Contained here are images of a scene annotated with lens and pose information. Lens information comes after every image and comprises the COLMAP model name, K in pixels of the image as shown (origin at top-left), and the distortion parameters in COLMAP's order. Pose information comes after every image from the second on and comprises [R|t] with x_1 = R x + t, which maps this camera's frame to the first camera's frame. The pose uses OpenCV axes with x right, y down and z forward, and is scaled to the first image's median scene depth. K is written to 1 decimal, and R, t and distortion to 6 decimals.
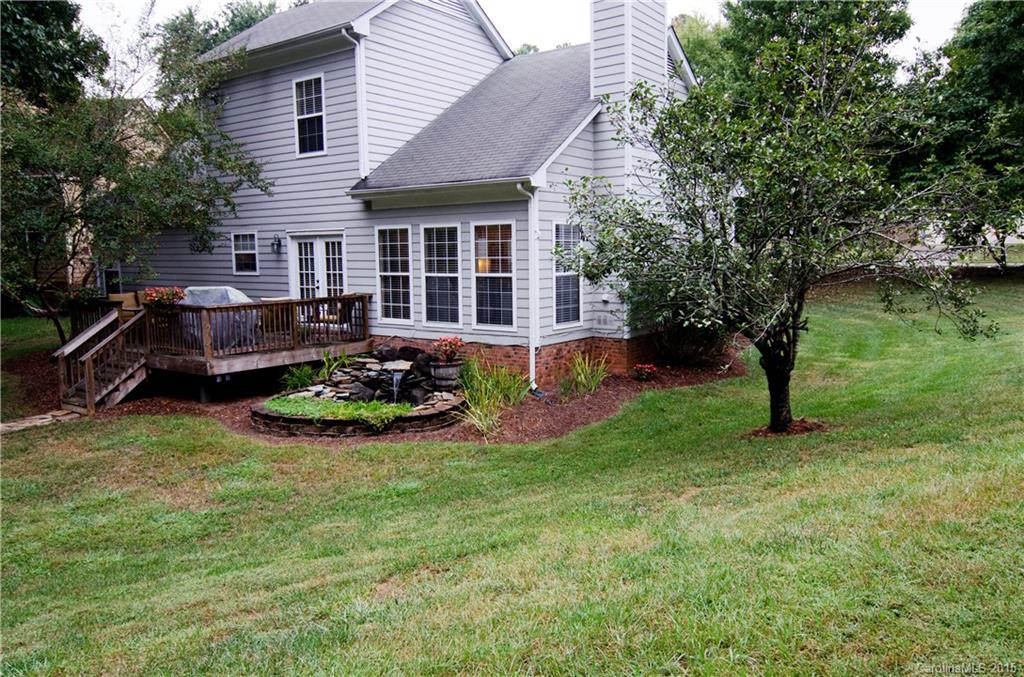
lens RADIAL K [[770.4, 0, 512.0], [0, 770.4, 338.5], [0, 0, 1]] dist [0.004459, 0.000382]
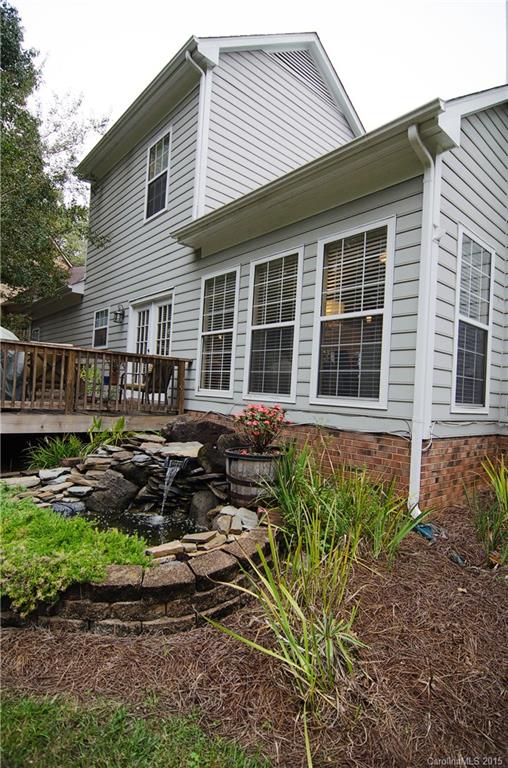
lens RADIAL K [[405.1, 0, 254.0], [0, 405.1, 384.0], [0, 0, 1]] dist [-0.002721, -0.000345]
pose [[0.972825, 0.061305, -0.223279, -0.021658], [-0.091845, 0.987373, -0.129067, 0.018833], [0.212547, 0.146067, 0.966172, 0.645066]]
